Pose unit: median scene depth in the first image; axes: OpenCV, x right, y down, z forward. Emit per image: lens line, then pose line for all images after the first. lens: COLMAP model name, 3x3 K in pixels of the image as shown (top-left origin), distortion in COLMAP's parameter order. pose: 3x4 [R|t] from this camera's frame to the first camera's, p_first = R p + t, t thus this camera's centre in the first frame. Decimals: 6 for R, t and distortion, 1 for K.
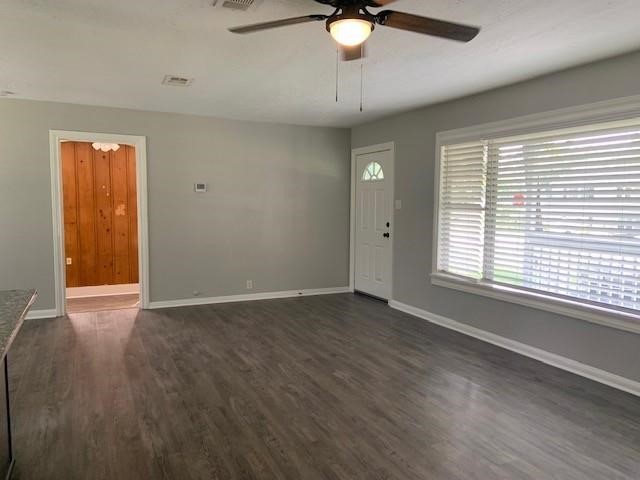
lens RADIAL K [[482.8, 0, 323.1], [0, 482.8, 239.9], [0, 0, 1]] dist [0.090185, -0.106696]
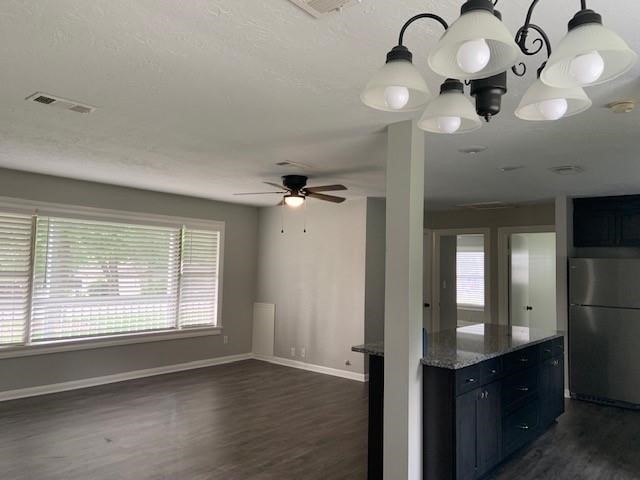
lens RADIAL K [[482.8, 0, 318.9], [0, 482.8, 238.4], [0, 0, 1]] dist [0.090185, -0.106696]
pose [[-0.410692, 0.033662, 0.911153, -1.310032], [0.042480, 0.998940, -0.017758, -0.138796], [-0.910784, 0.031412, -0.411686, 1.185641]]
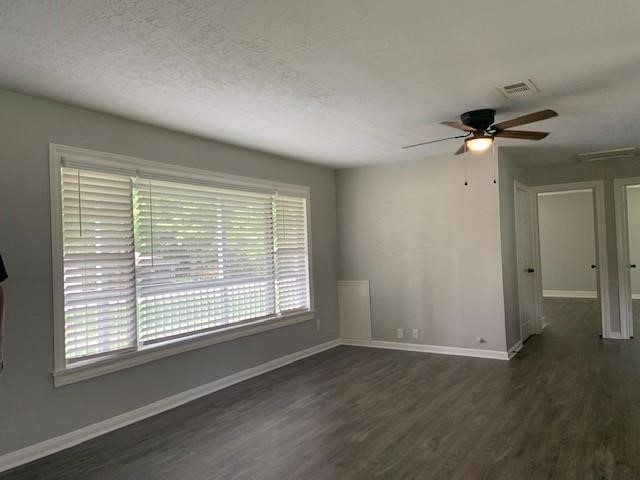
lens RADIAL K [[482.8, 0, 315.1], [0, 482.8, 244.2], [0, 0, 1]] dist [0.090185, -0.106696]
pose [[-0.525013, 0.017140, 0.850922, -0.738961], [0.097192, 0.994464, 0.039936, -0.125995], [-0.845527, 0.103669, -0.523772, 1.614003]]
